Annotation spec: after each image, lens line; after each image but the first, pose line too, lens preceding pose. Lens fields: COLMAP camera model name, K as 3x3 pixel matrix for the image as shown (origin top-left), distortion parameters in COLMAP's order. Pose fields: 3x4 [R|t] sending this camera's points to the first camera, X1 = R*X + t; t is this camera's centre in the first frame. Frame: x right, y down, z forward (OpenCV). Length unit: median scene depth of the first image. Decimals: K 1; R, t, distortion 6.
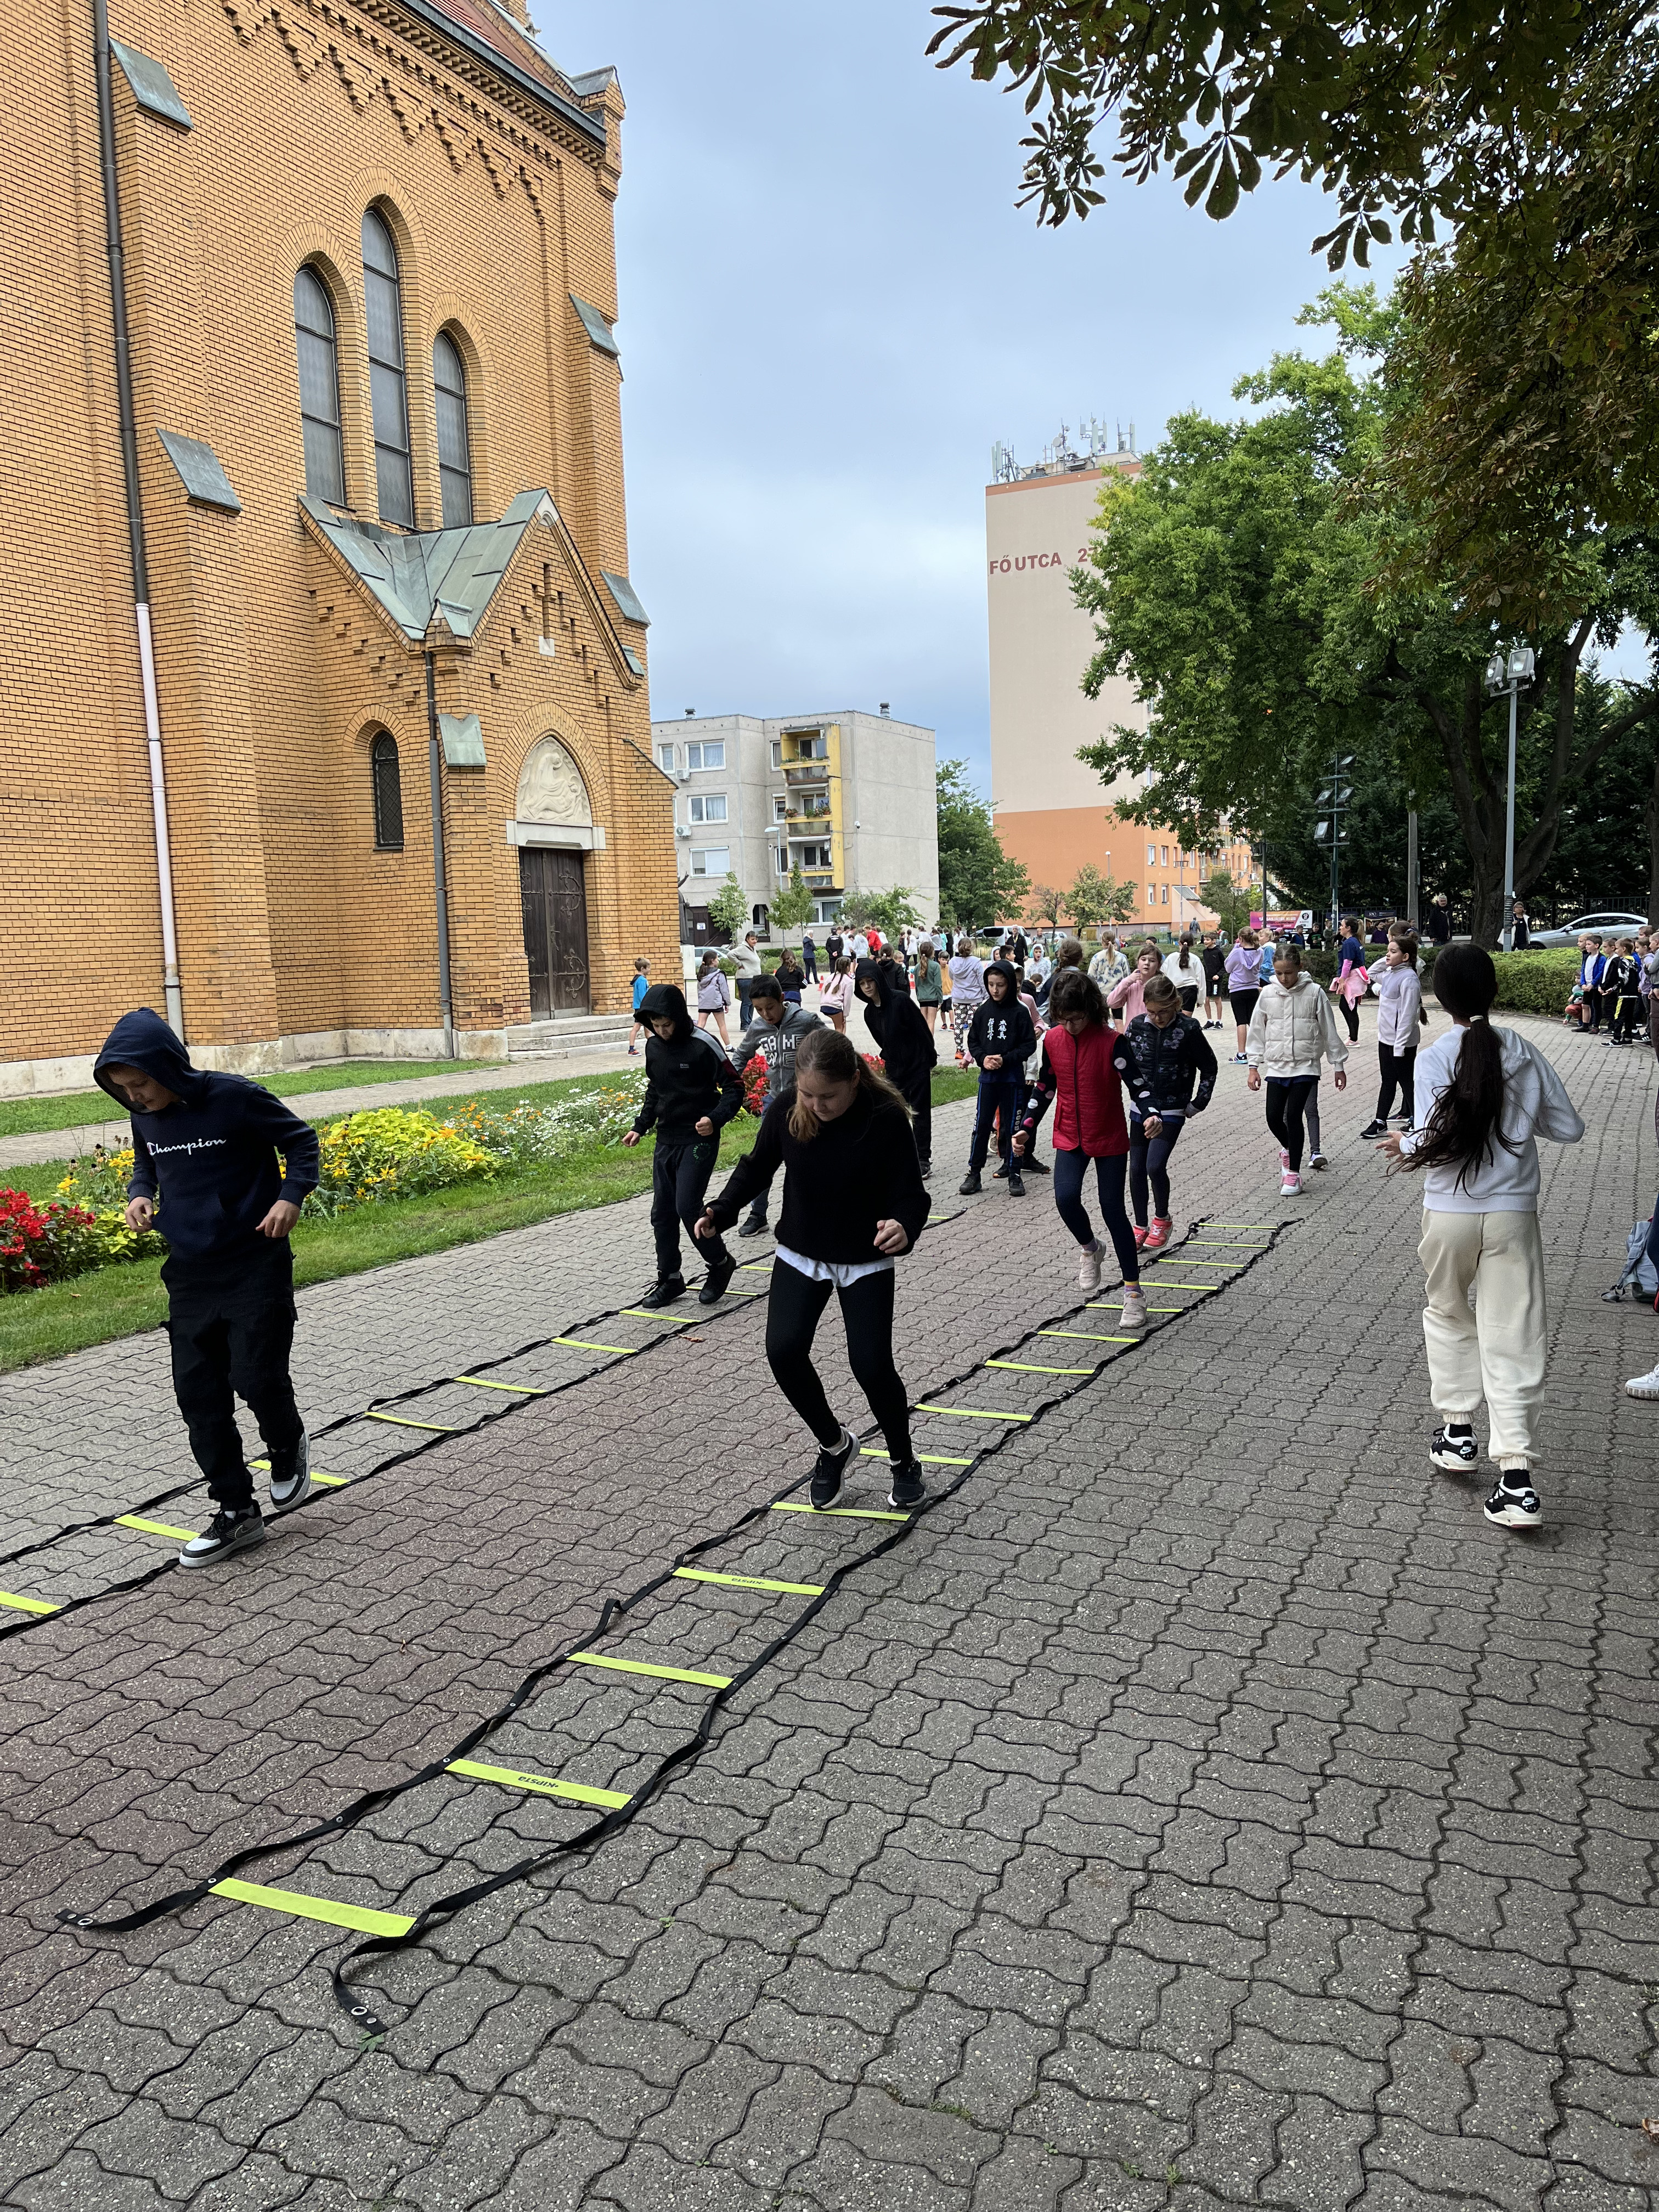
lens RADIAL K [[1747.6, 0, 829.5], [0, 1747.6, 1106.0], [0, 0, 1]] dist [0.082187, -0.003377]
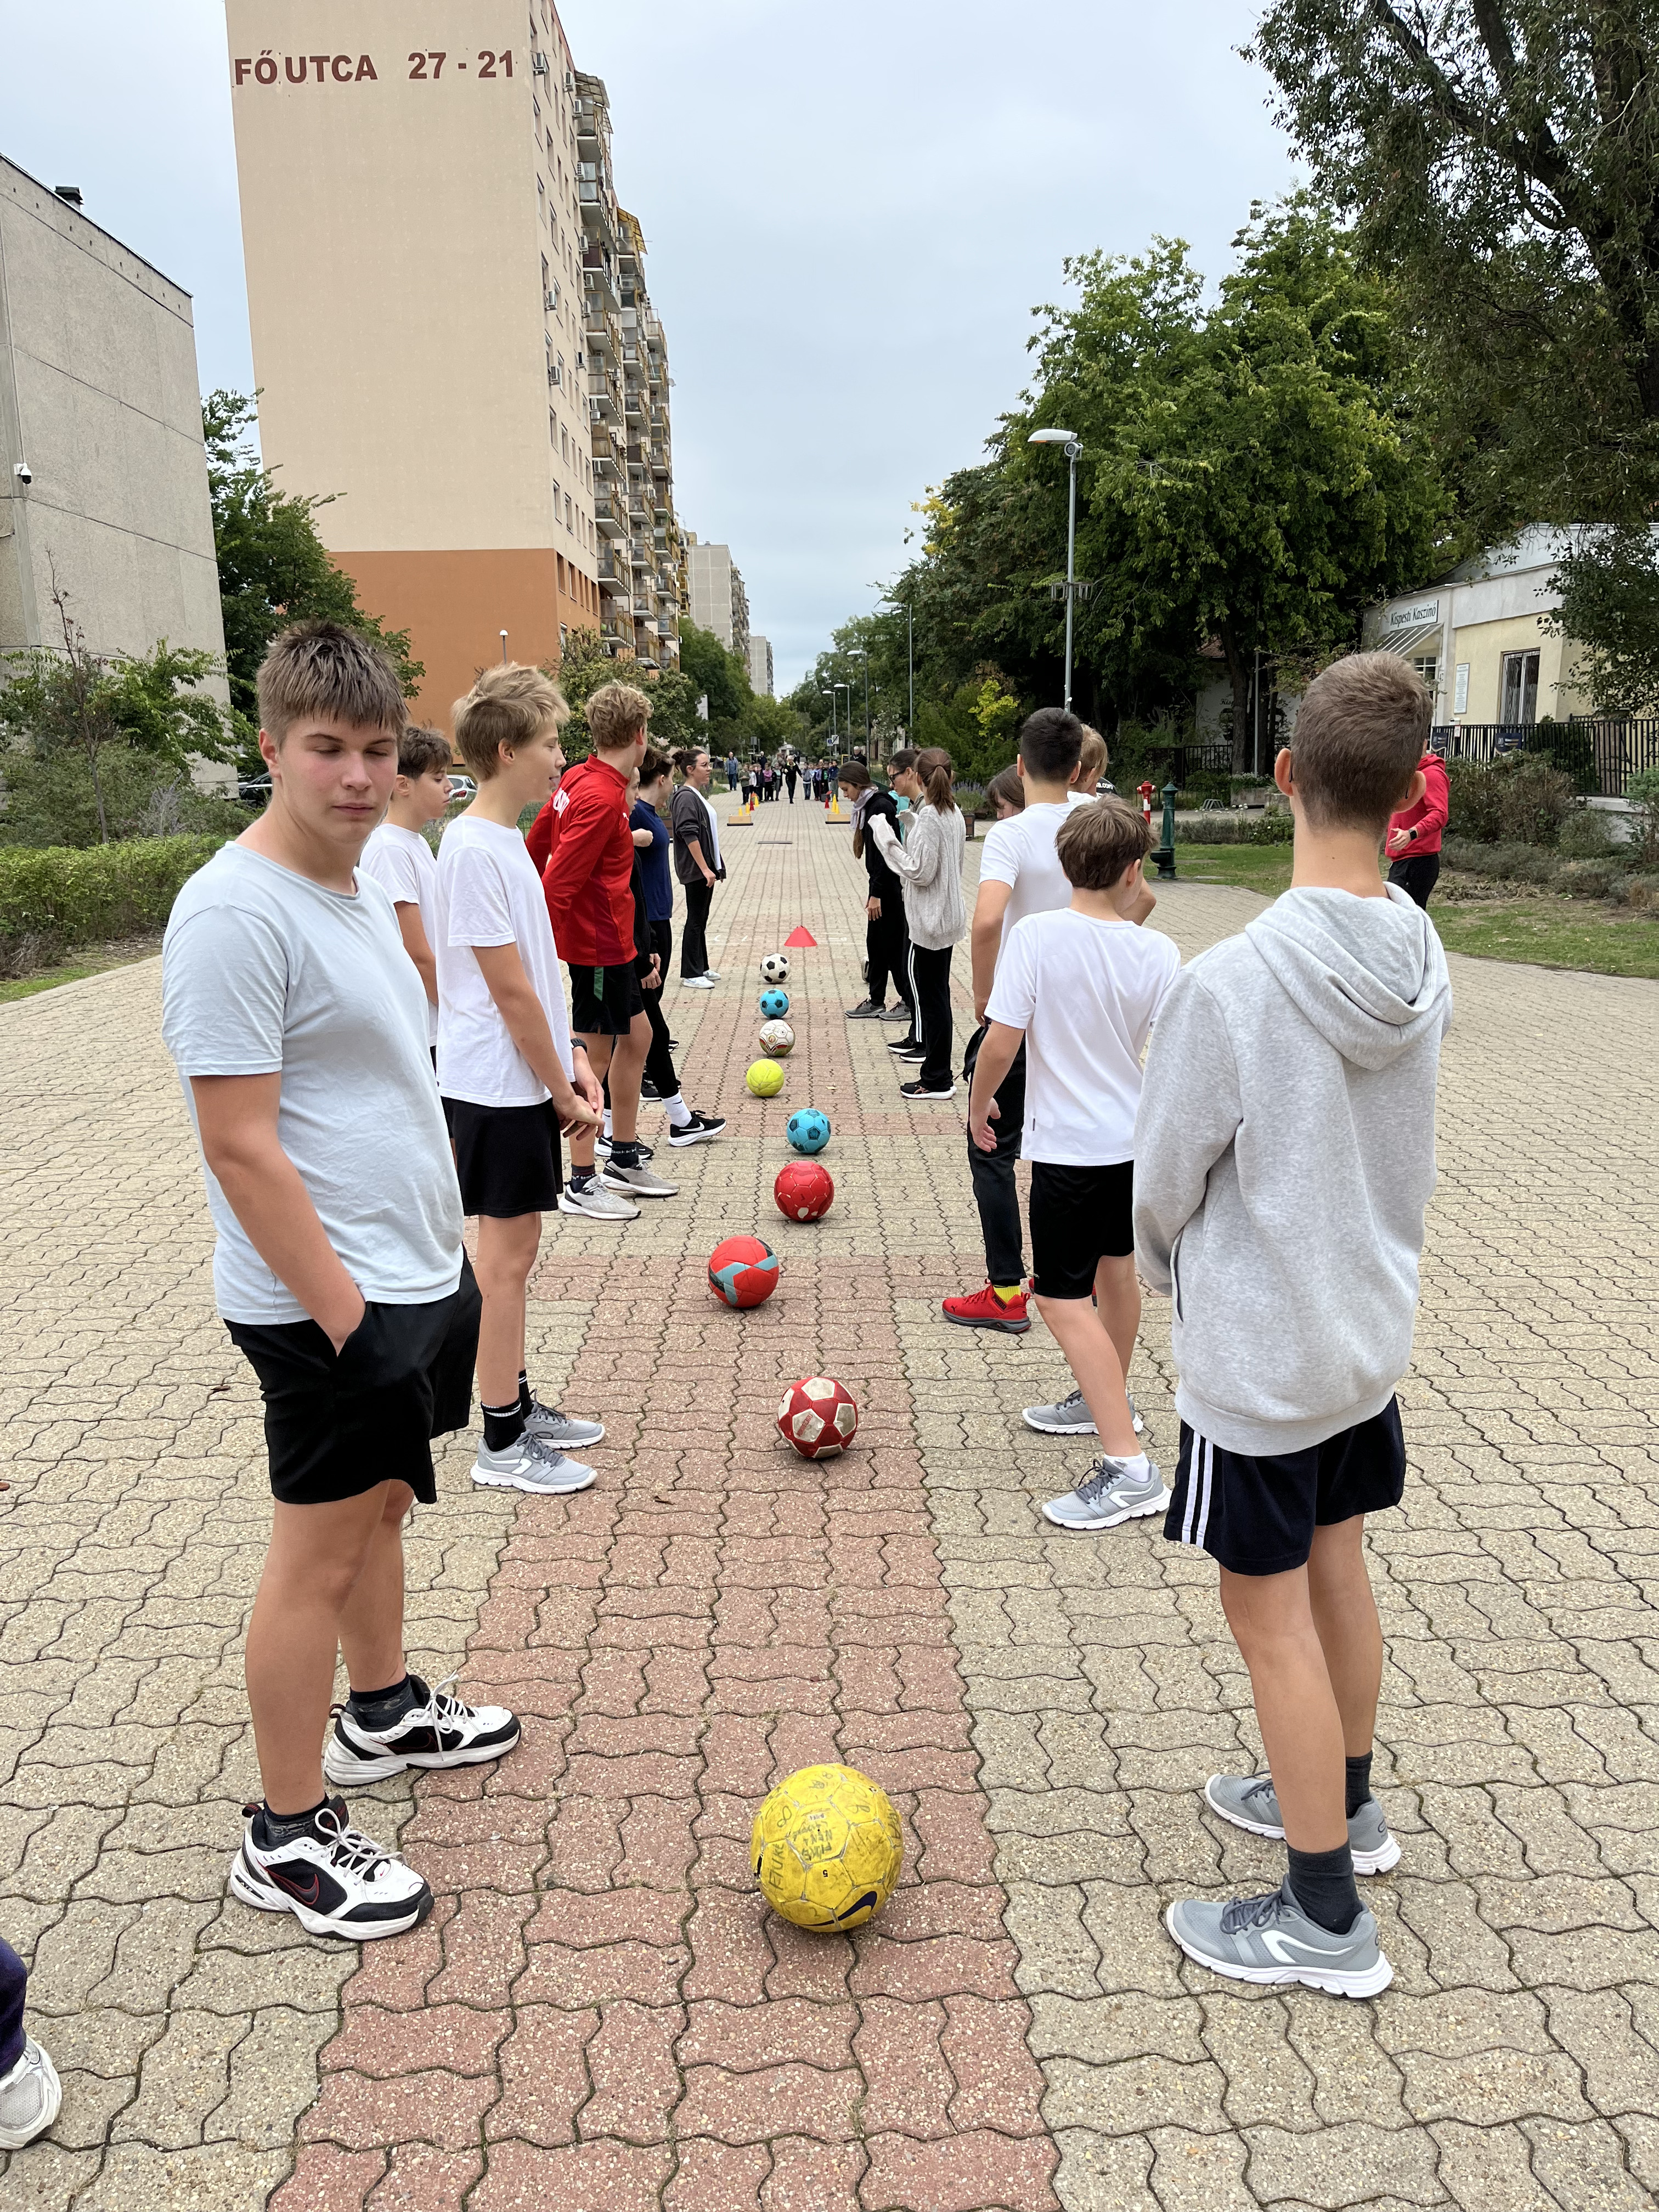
lens RADIAL K [[1747.6, 0, 829.5], [0, 1747.6, 1106.0], [0, 0, 1]] dist [0.082187, -0.003377]
pose [[0.891468, -0.037548, 0.451525, -0.008305], [-0.004740, 0.995733, 0.092163, -0.051358], [-0.453058, -0.084300, 0.887486, 0.476361]]
